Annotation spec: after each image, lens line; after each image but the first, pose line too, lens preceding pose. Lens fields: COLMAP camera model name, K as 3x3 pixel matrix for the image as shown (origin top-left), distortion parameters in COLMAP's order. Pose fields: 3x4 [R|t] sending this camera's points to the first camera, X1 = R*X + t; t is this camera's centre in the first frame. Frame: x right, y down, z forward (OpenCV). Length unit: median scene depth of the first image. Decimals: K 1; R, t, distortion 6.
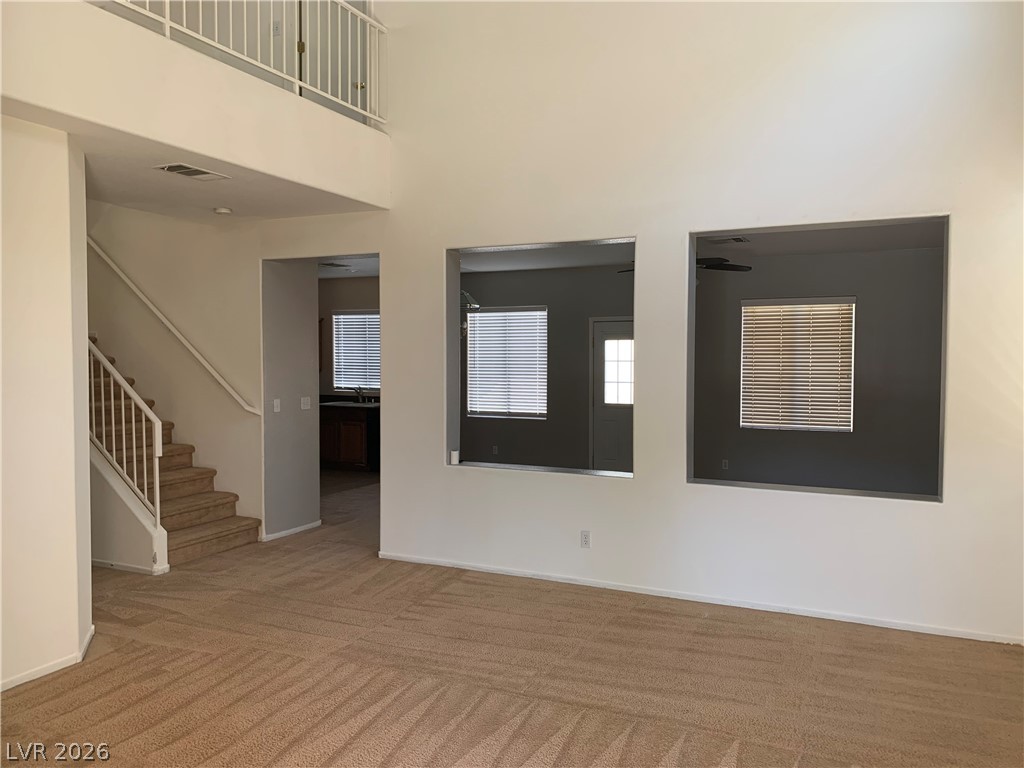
lens RADIAL K [[782.2, 0, 510.9], [0, 782.2, 386.5], [0, 0, 1]] dist [0.012527, -0.005496]
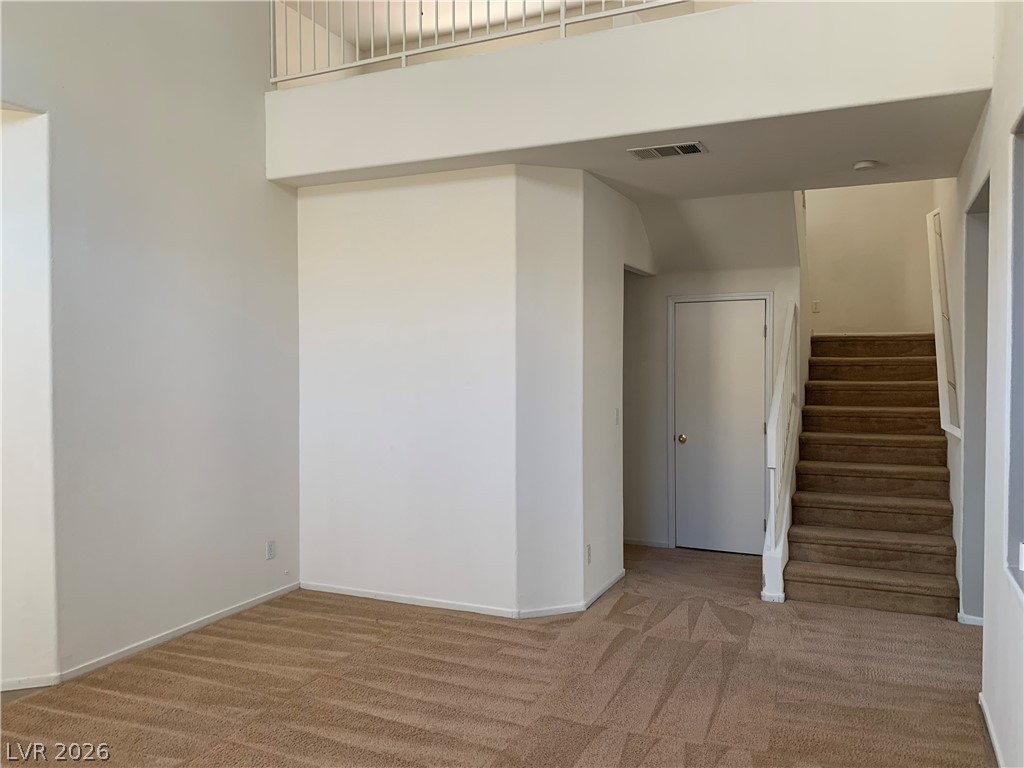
lens RADIAL K [[782.2, 0, 510.3], [0, 782.2, 382.3], [0, 0, 1]] dist [0.012527, -0.005496]
pose [[0.005297, 0.032087, -0.999471, 0.441785], [-0.031238, 0.999003, 0.031907, -0.027590], [0.999498, 0.031052, 0.006295, 0.711917]]
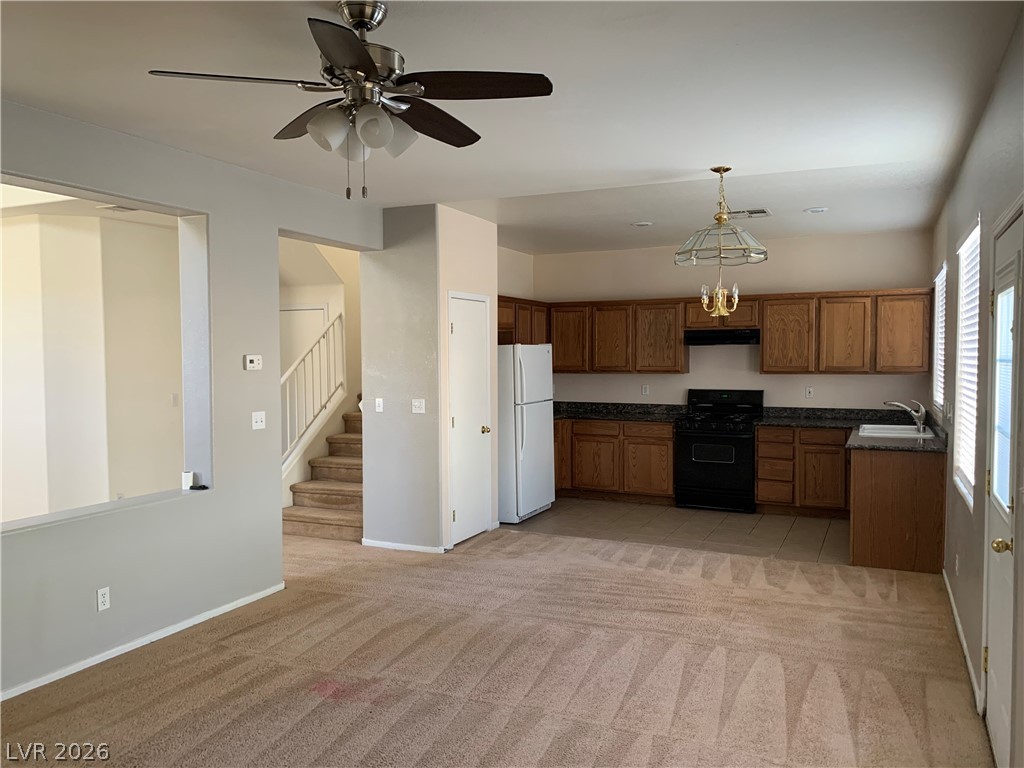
lens RADIAL K [[782.2, 0, 514.0], [0, 782.2, 384.2], [0, 0, 1]] dist [0.012527, -0.005496]
pose [[0.000751, 0.042091, -0.999113, 0.775376], [-0.024184, 0.998822, 0.042061, -0.051819], [0.999707, 0.024131, 0.001768, 1.451962]]
